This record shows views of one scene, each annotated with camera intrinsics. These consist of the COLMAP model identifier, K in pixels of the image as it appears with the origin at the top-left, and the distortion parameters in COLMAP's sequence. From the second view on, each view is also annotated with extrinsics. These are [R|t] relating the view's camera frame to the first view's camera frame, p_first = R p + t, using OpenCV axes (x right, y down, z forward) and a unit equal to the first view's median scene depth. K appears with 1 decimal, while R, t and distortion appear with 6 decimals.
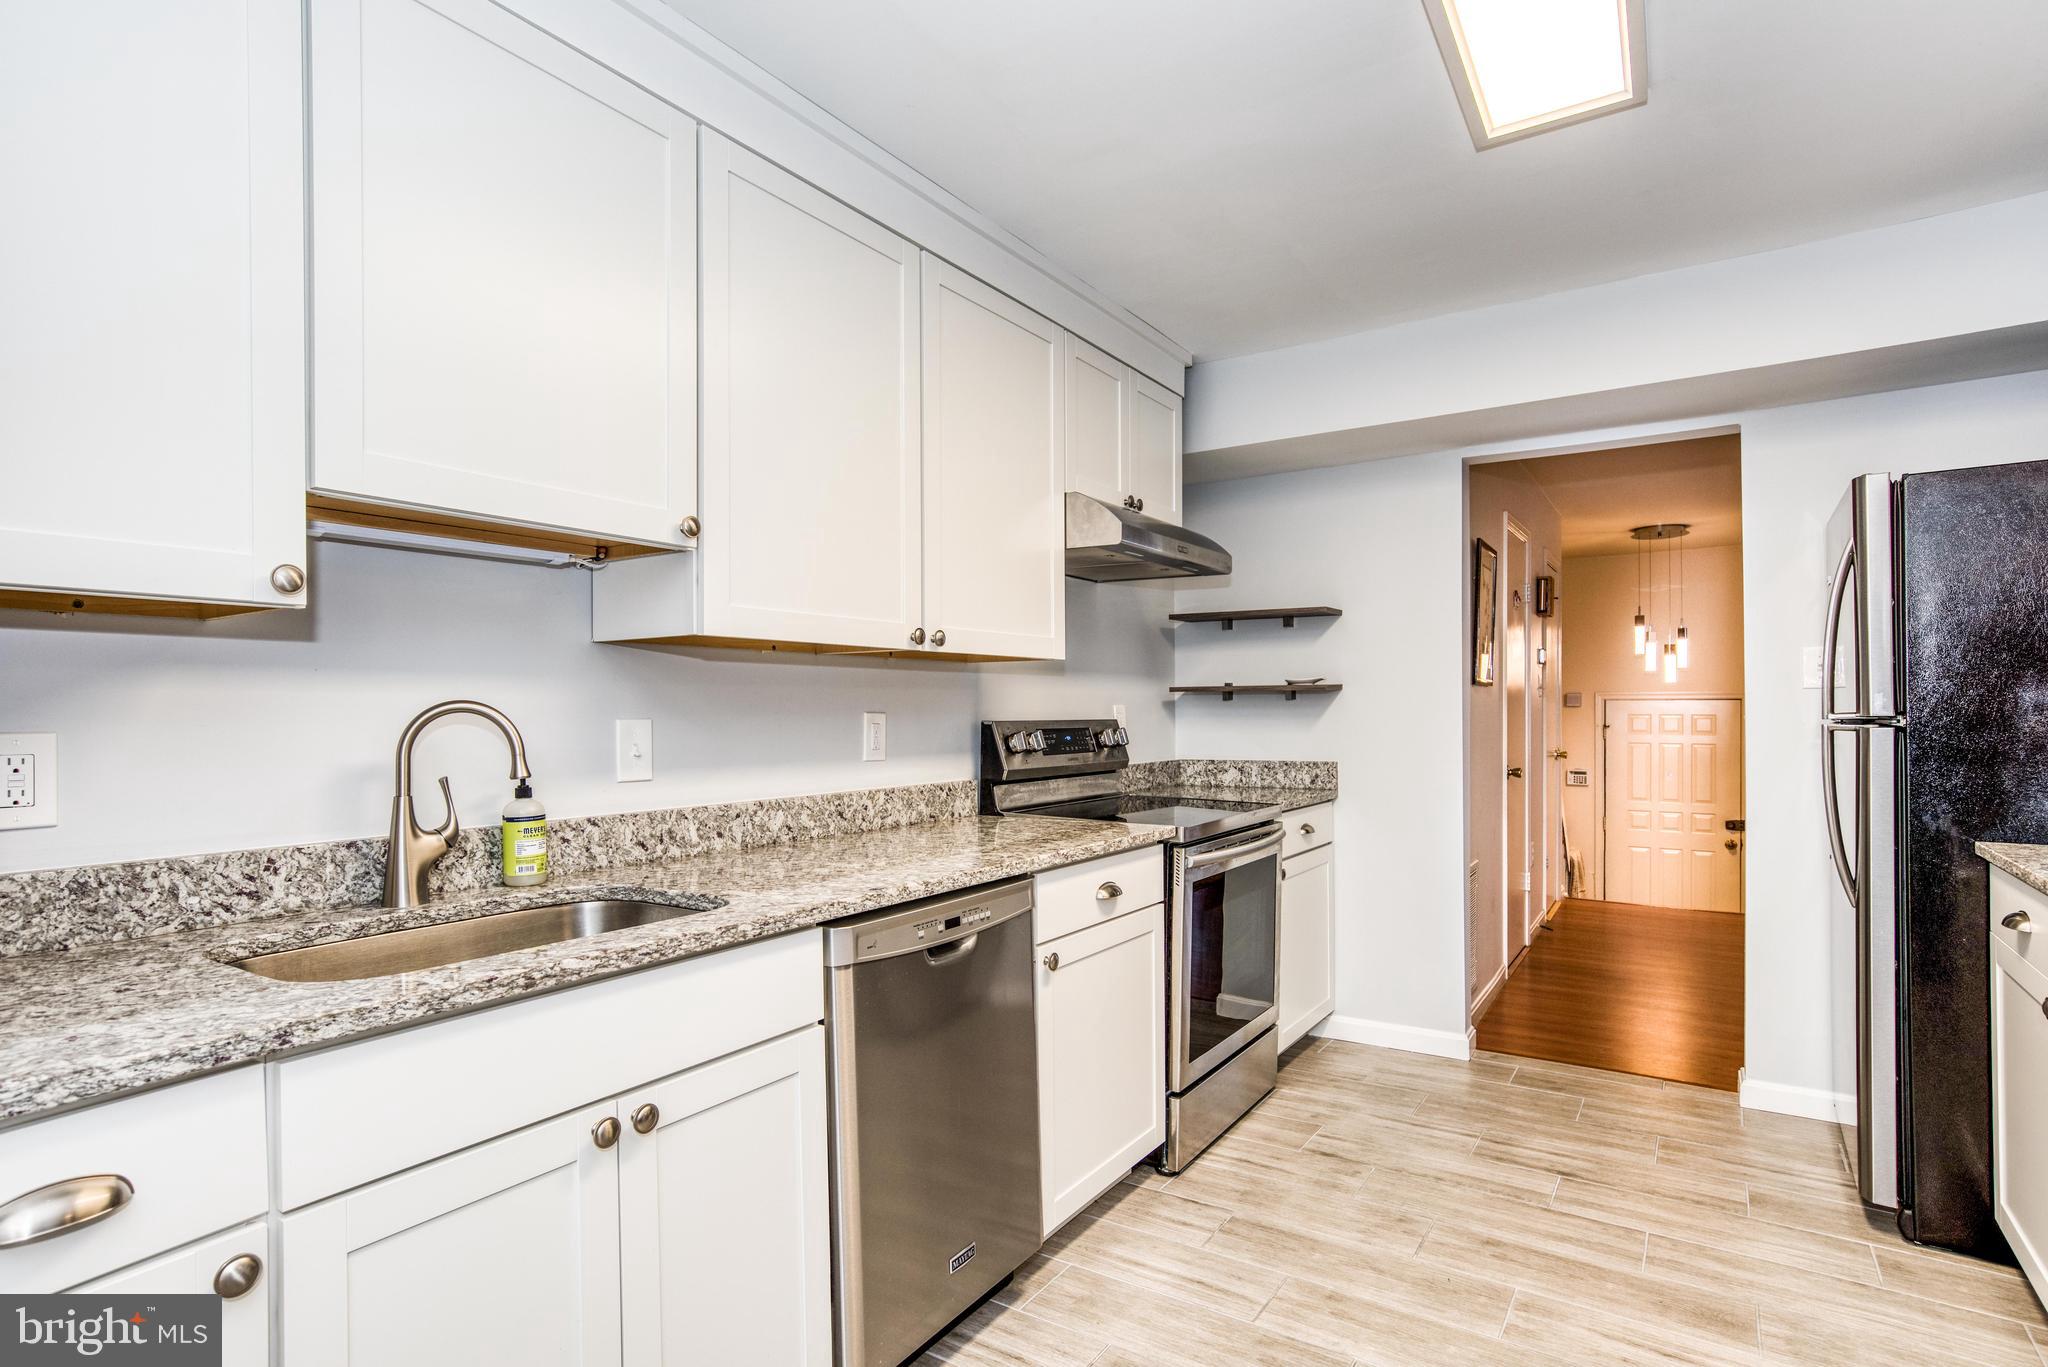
lens RADIAL K [[1056.2, 0, 1050.4], [0, 1056.2, 716.4], [0, 0, 1]] dist [-0.030035, 0.007290]
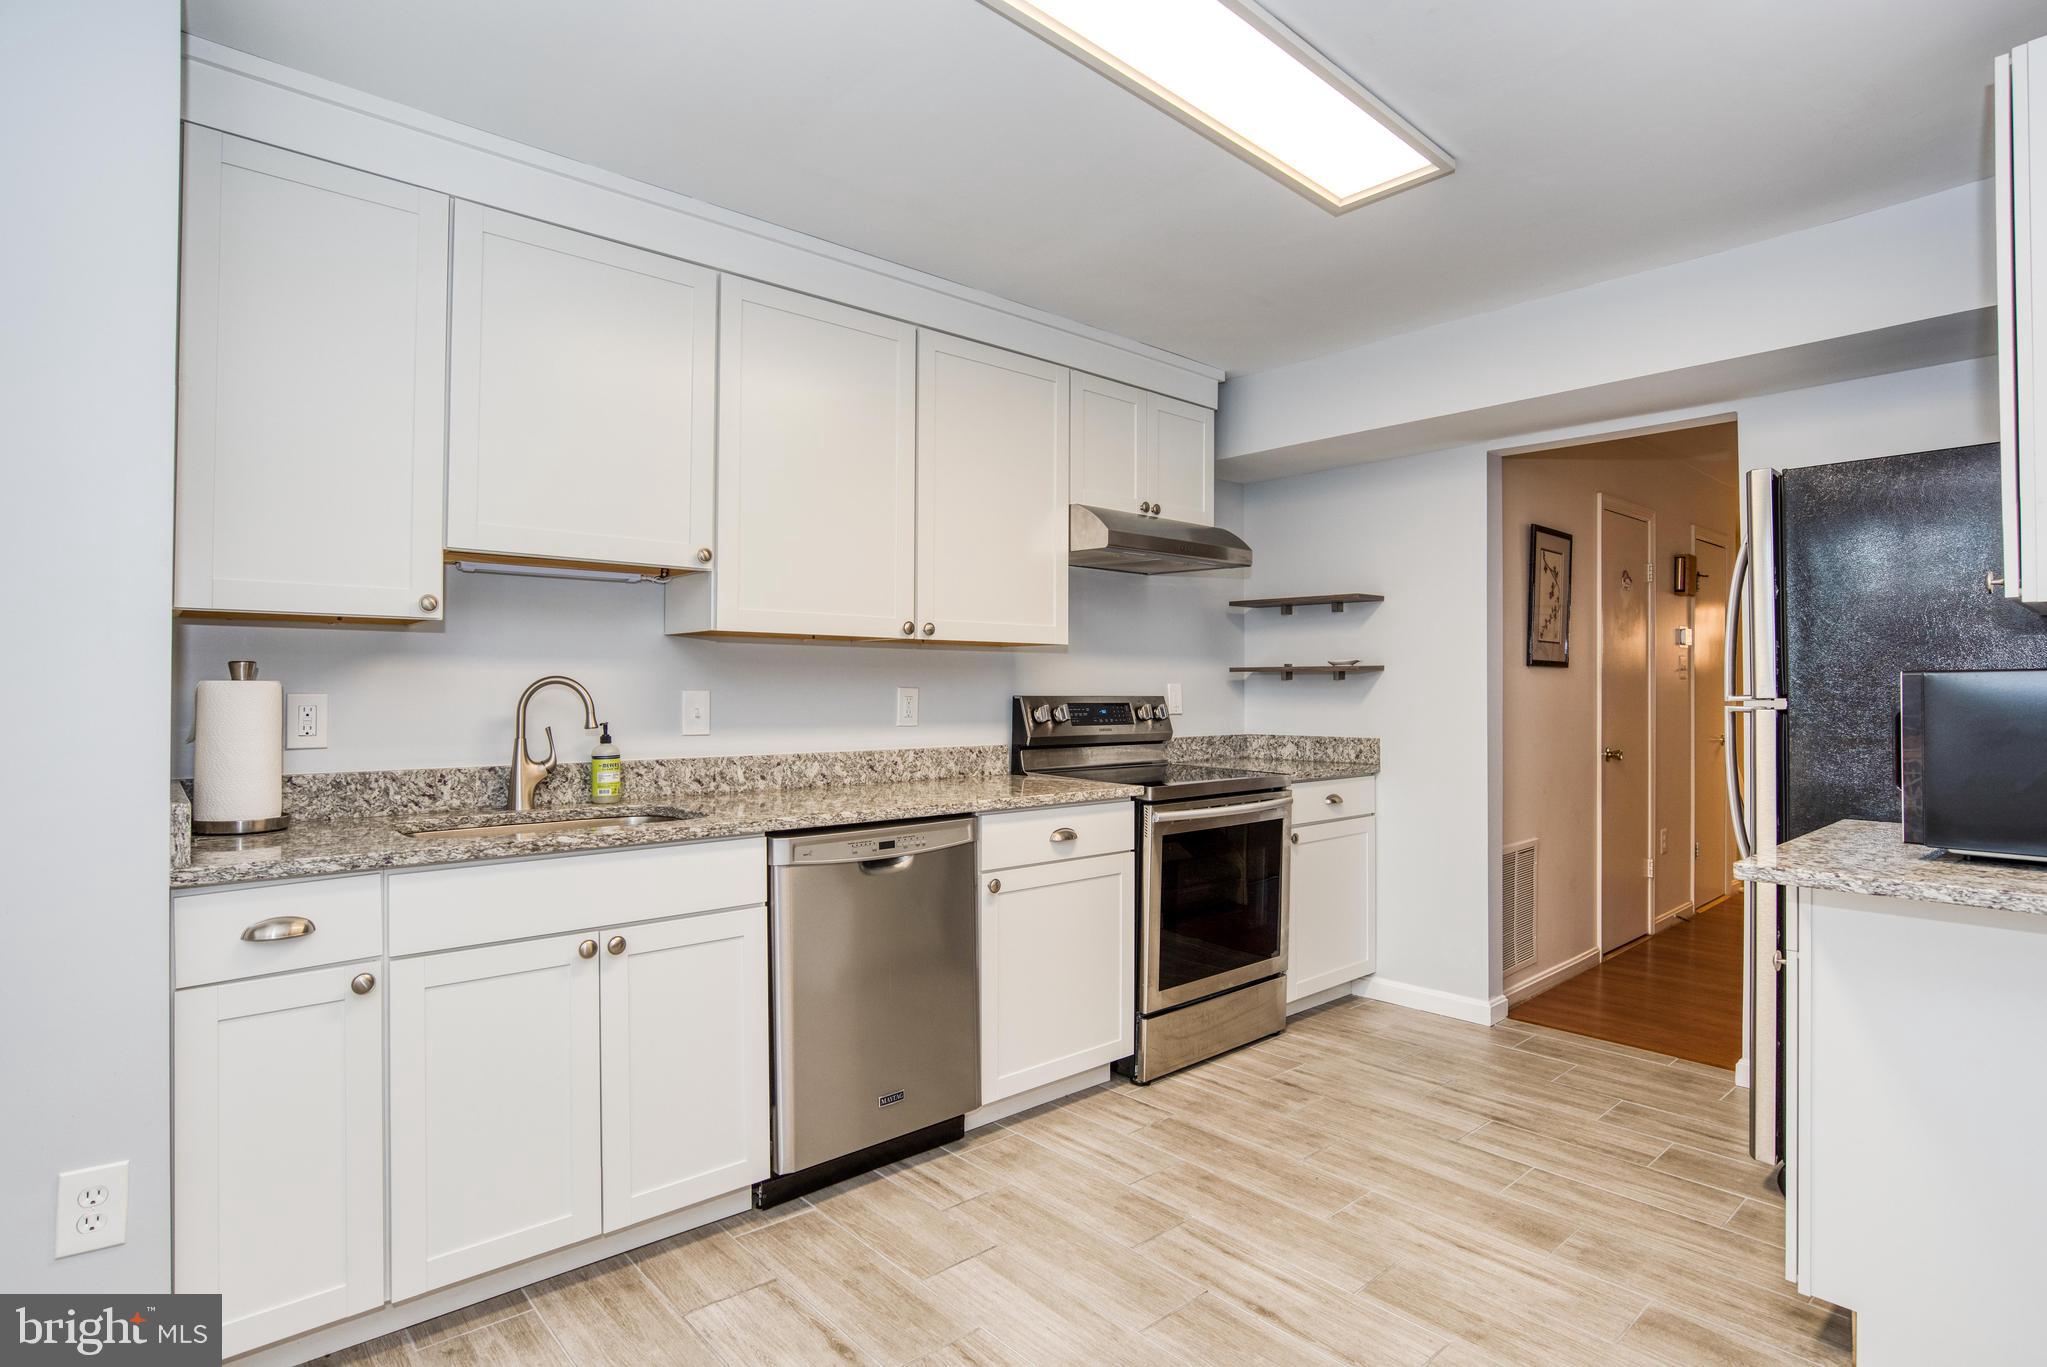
lens RADIAL K [[1055.6, 0, 1049.5], [0, 1055.6, 676.3], [0, 0, 1]] dist [-0.030035, 0.007290]
pose [[0.966714, 0.003882, -0.255831, 0.345700], [-0.009056, 0.999778, -0.019051, 0.005030], [0.255700, 0.020734, 0.966534, -0.188845]]
